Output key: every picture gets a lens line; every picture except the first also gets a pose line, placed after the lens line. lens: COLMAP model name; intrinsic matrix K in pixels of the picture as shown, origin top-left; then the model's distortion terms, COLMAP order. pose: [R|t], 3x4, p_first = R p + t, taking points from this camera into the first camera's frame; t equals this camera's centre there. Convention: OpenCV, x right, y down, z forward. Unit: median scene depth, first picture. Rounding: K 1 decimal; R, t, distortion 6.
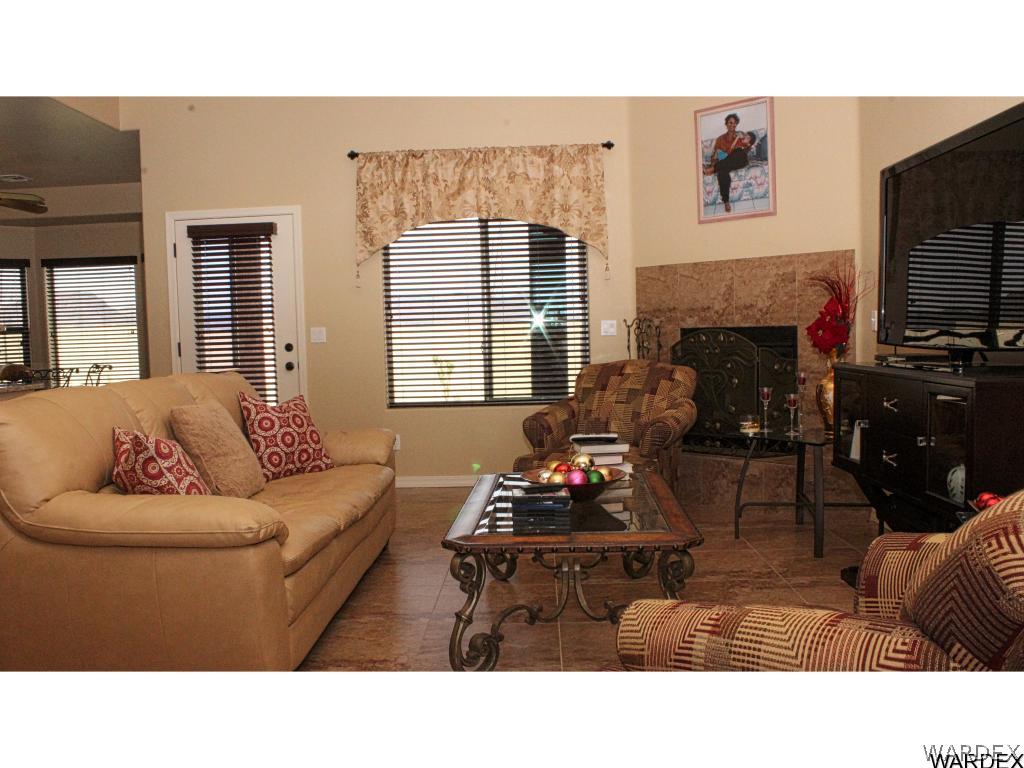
lens RADIAL K [[852.3, 0, 512.0], [0, 852.3, 384.0], [0, 0, 1]] dist [-0.162888, 0.153651]
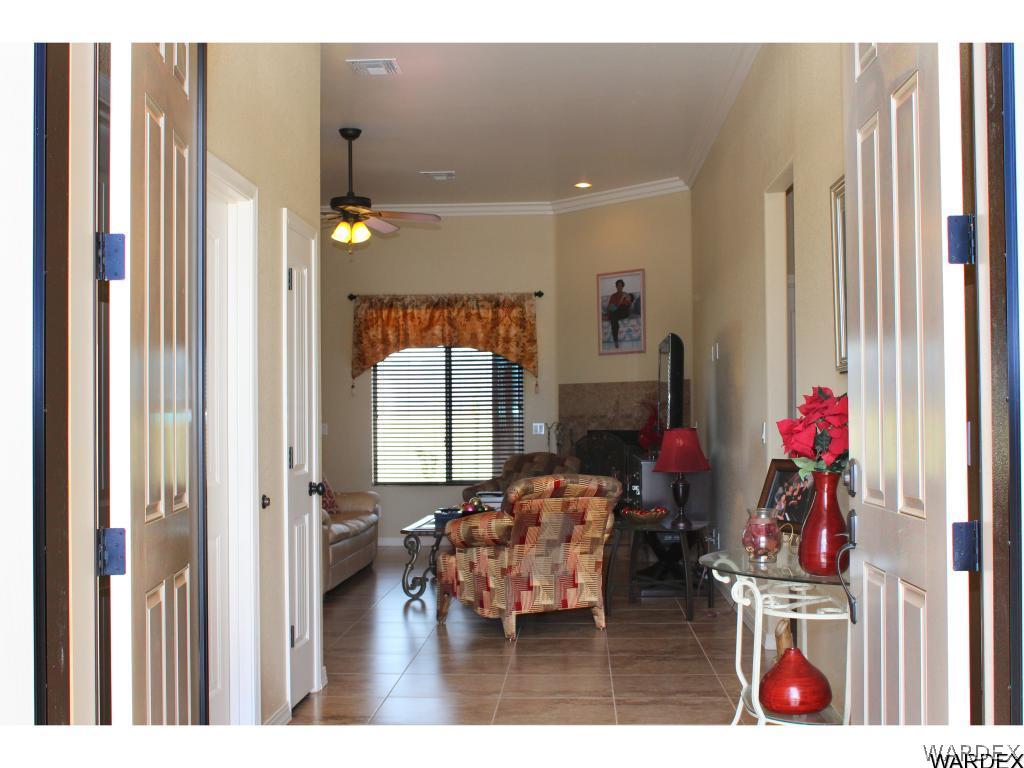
lens RADIAL K [[1240.4, 0, 512.0], [0, 1240.4, 384.0], [0, 0, 1]] dist [-0.002742, -0.000580]
pose [[0.999477, 0.018988, -0.026169, 0.125471], [-0.021275, 0.995706, -0.090096, 0.042265], [0.024346, 0.090606, 0.995589, -0.985685]]
